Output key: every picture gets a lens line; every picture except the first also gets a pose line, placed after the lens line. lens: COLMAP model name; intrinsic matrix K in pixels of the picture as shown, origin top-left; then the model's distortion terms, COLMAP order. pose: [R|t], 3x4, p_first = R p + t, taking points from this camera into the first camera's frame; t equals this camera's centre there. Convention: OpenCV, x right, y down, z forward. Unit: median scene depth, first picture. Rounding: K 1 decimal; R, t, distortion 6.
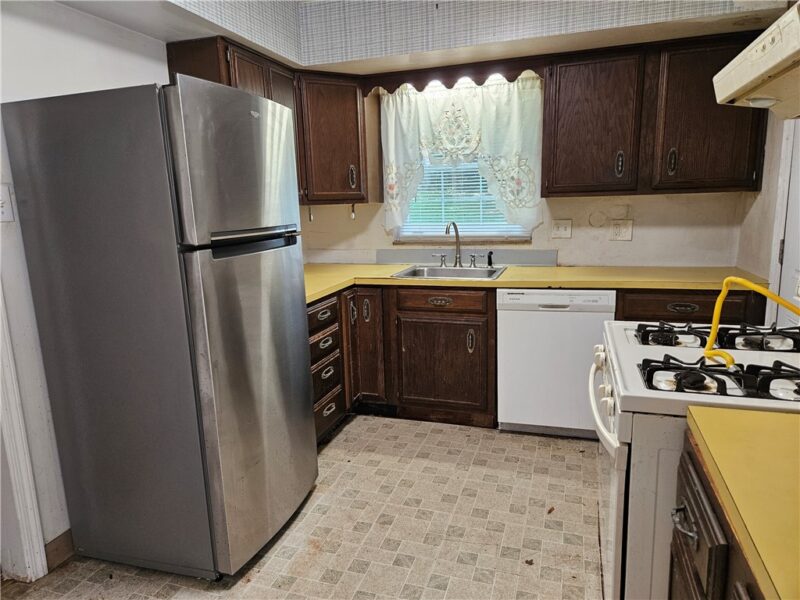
lens RADIAL K [[539.6, 0, 396.0], [0, 539.6, 299.4], [0, 0, 1]] dist [0.057398, -0.038348]
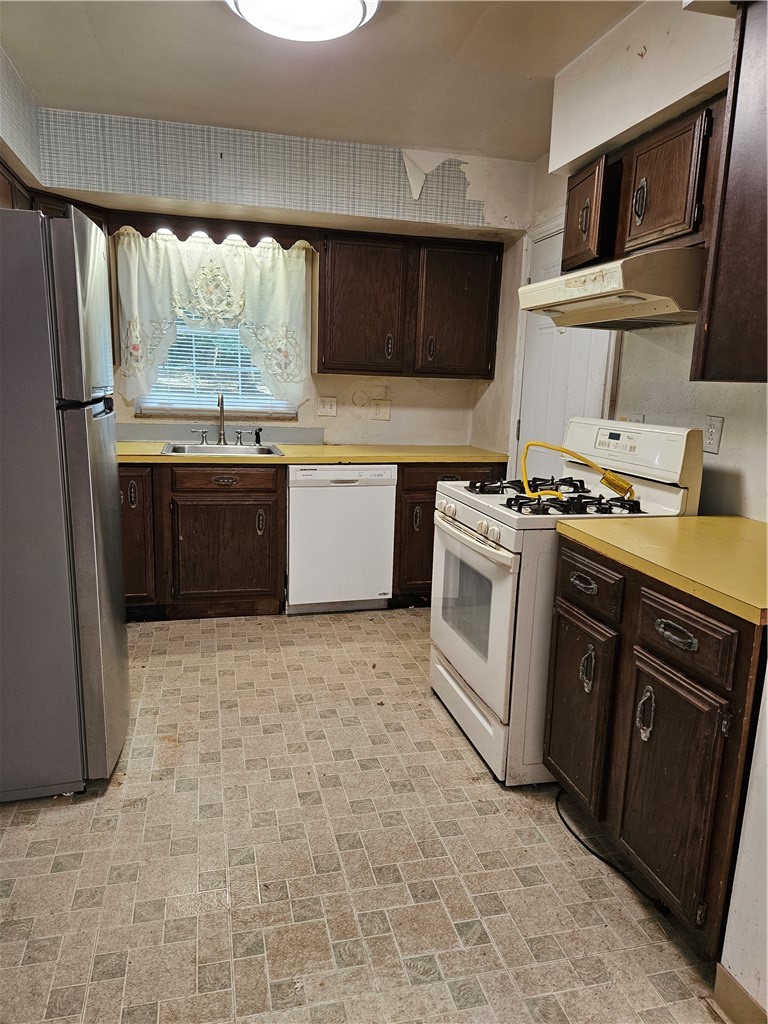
lens RADIAL K [[690.7, 0, 380.4], [0, 690.7, 517.3], [0, 0, 1]] dist [0.057398, -0.038348]
pose [[0.842136, -0.048857, 0.537047, -0.322340], [0.039805, 0.998802, 0.028447, 0.042110], [-0.537794, -0.002579, 0.843072, -0.118924]]
